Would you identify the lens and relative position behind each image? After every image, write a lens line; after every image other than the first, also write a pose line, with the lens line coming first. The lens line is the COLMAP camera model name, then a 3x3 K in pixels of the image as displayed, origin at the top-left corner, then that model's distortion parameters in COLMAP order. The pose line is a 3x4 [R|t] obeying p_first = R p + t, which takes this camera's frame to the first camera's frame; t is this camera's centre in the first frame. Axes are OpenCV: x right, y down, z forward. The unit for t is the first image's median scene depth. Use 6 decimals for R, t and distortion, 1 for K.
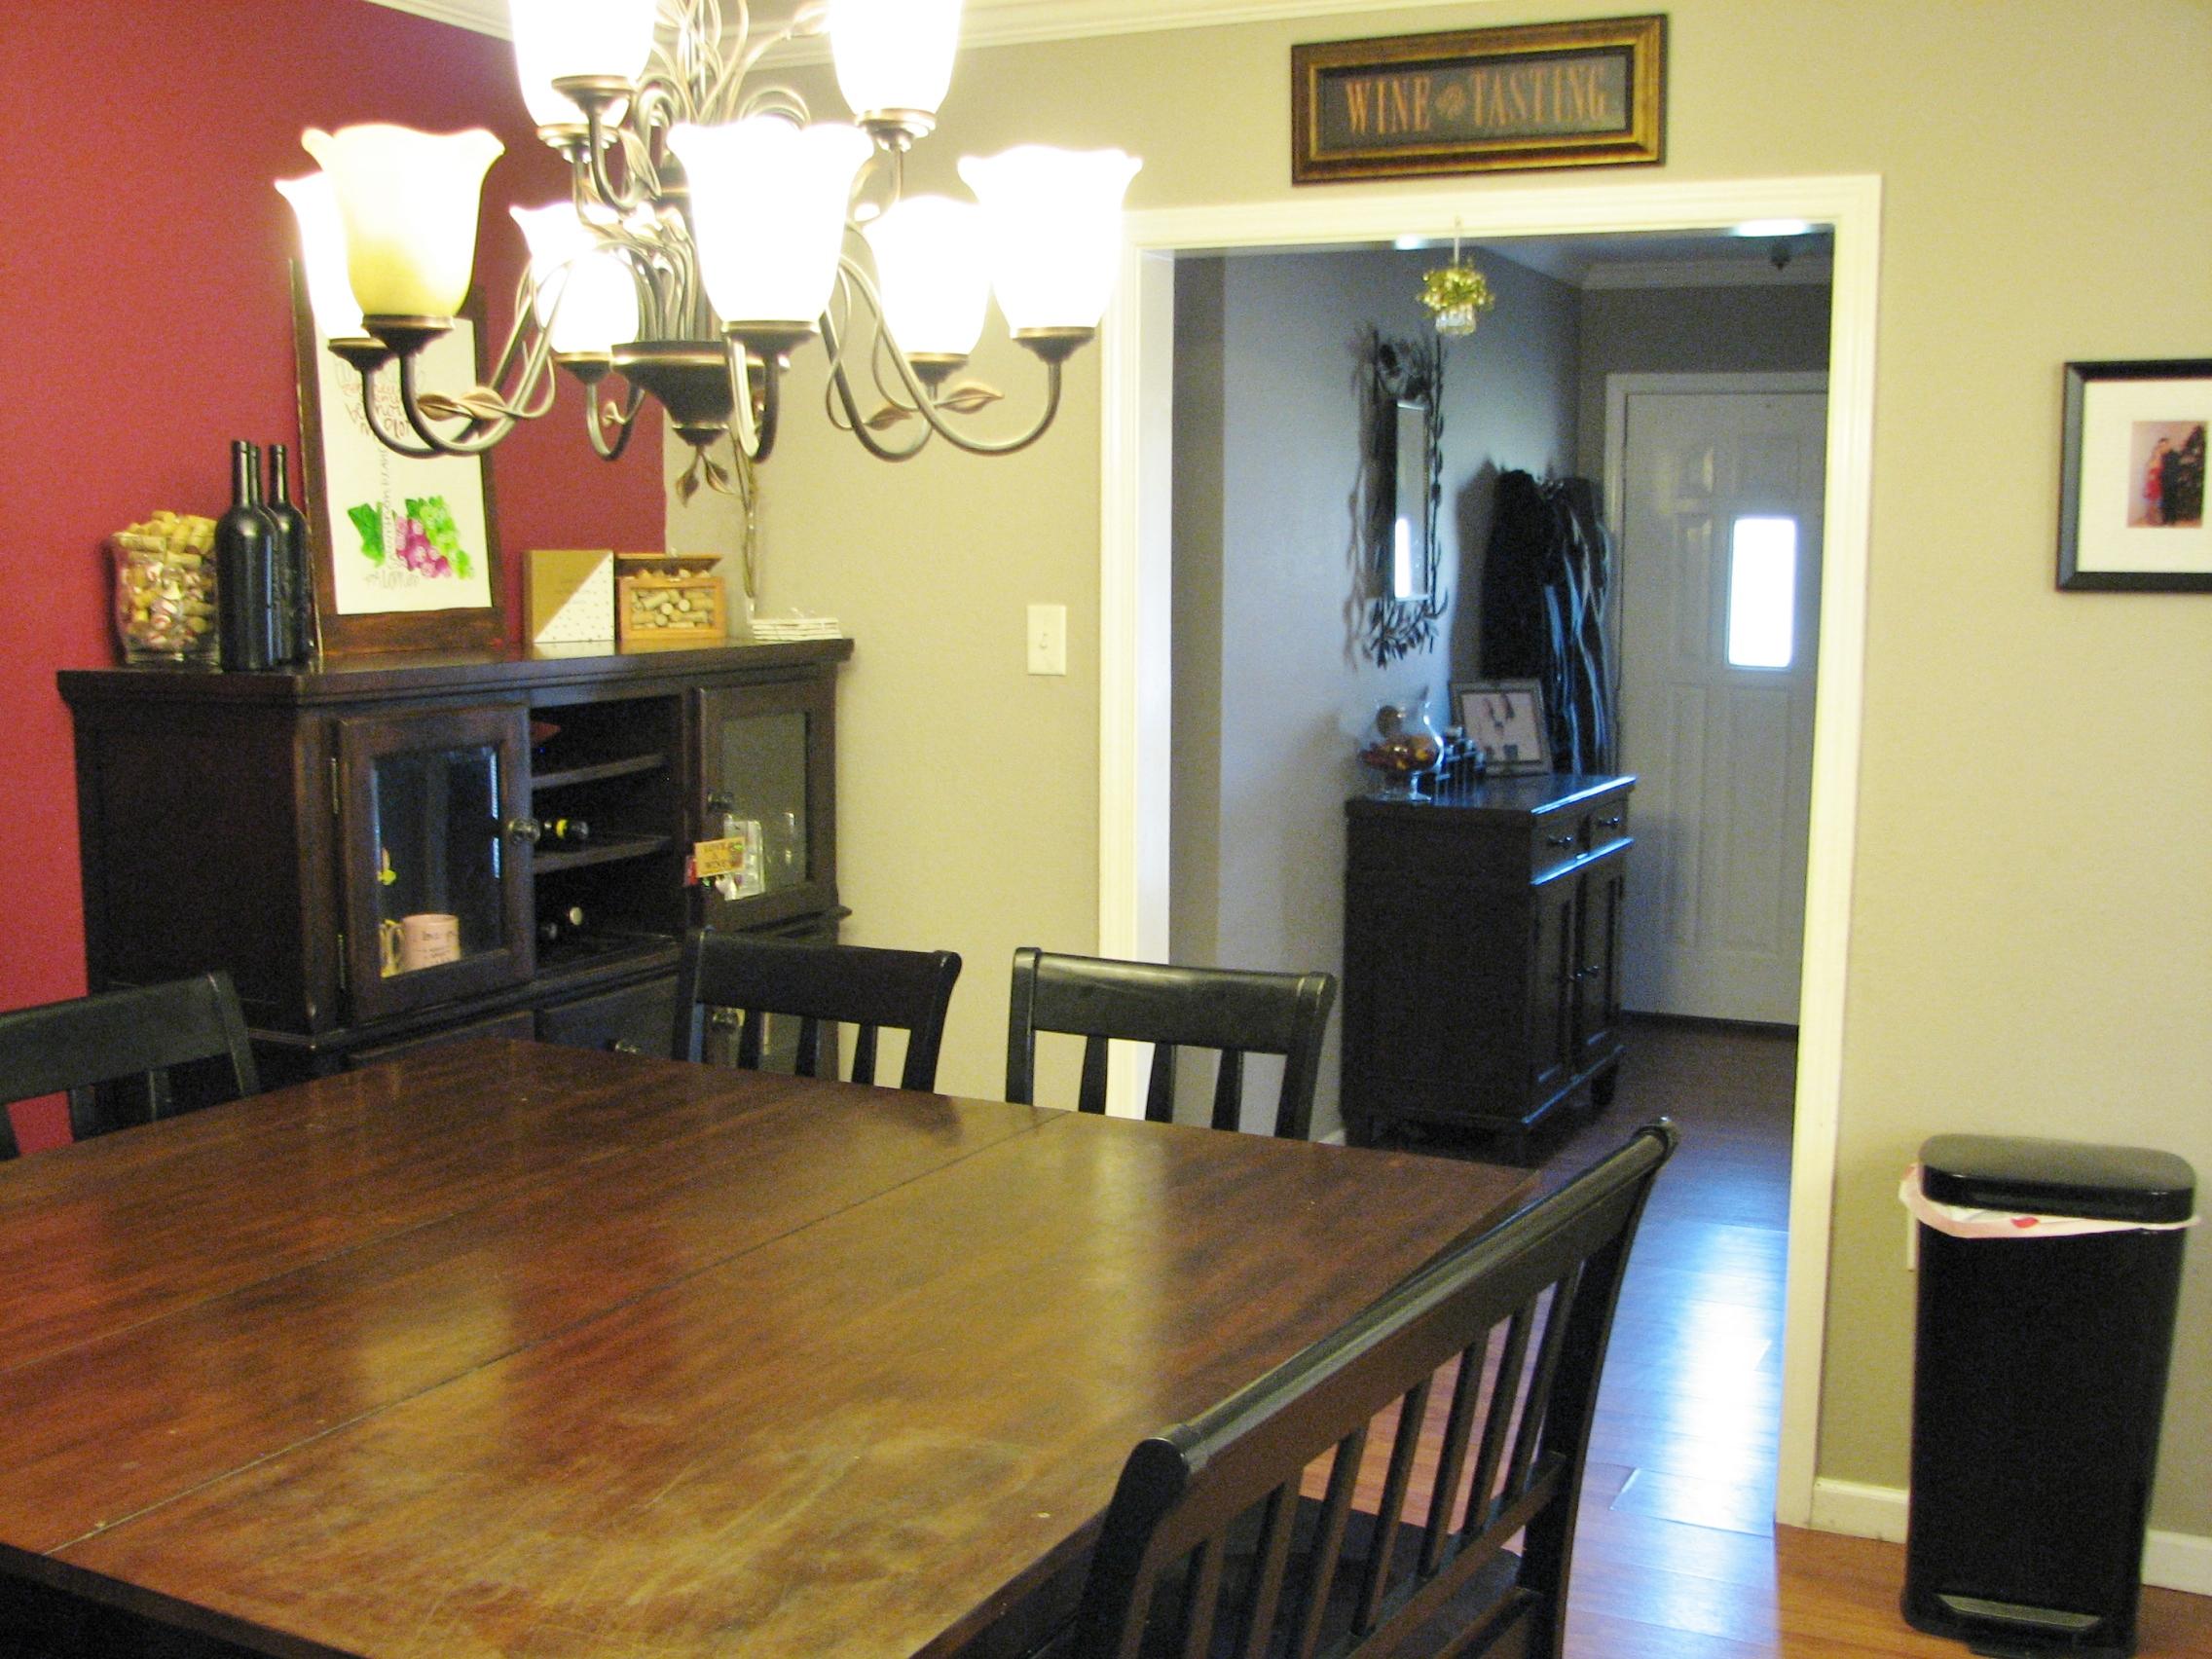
lens RADIAL K [[2377.9, 0, 1106.5], [0, 2377.9, 831.7], [0, 0, 1]] dist [-0.118978, 0.000000]
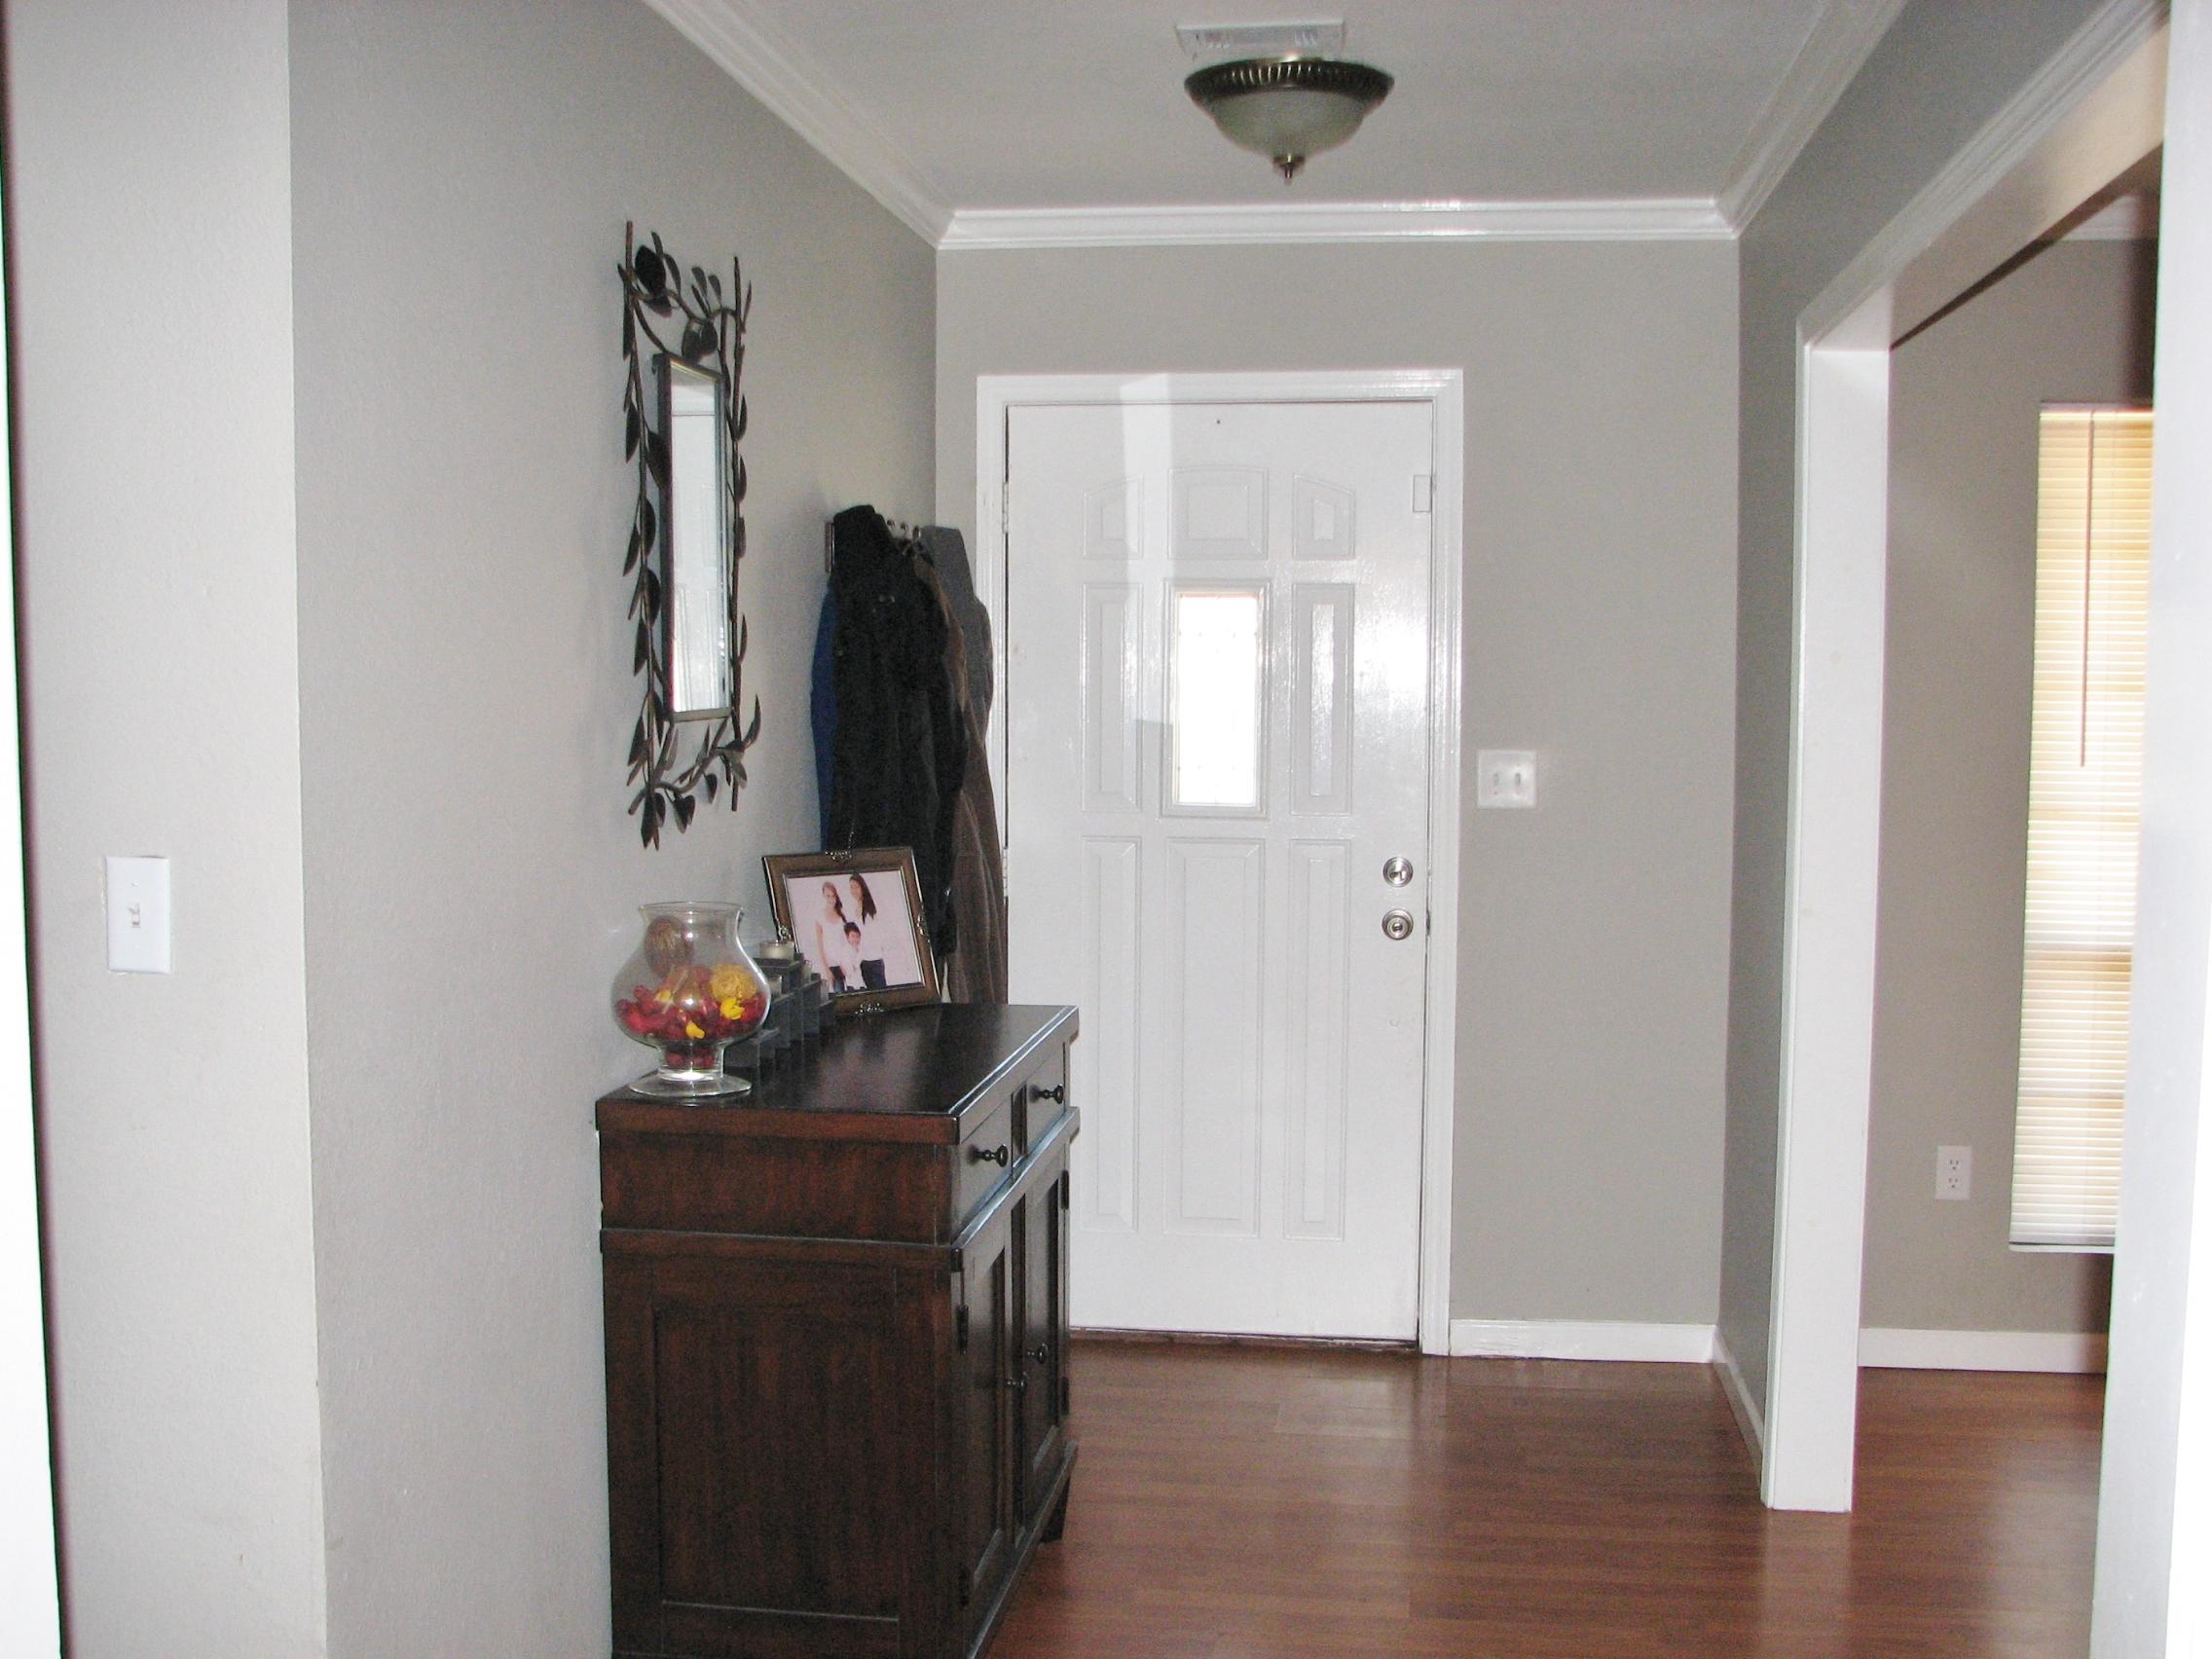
lens RADIAL K [[2377.9, 0, 1108.0], [0, 2377.9, 830.5], [0, 0, 1]] dist [-0.118978, 0.000000]
pose [[0.952524, -0.026078, 0.303344, 0.049107], [0.042190, 0.998018, -0.046682, -0.040819], [-0.301526, 0.057264, 0.951737, 0.432411]]
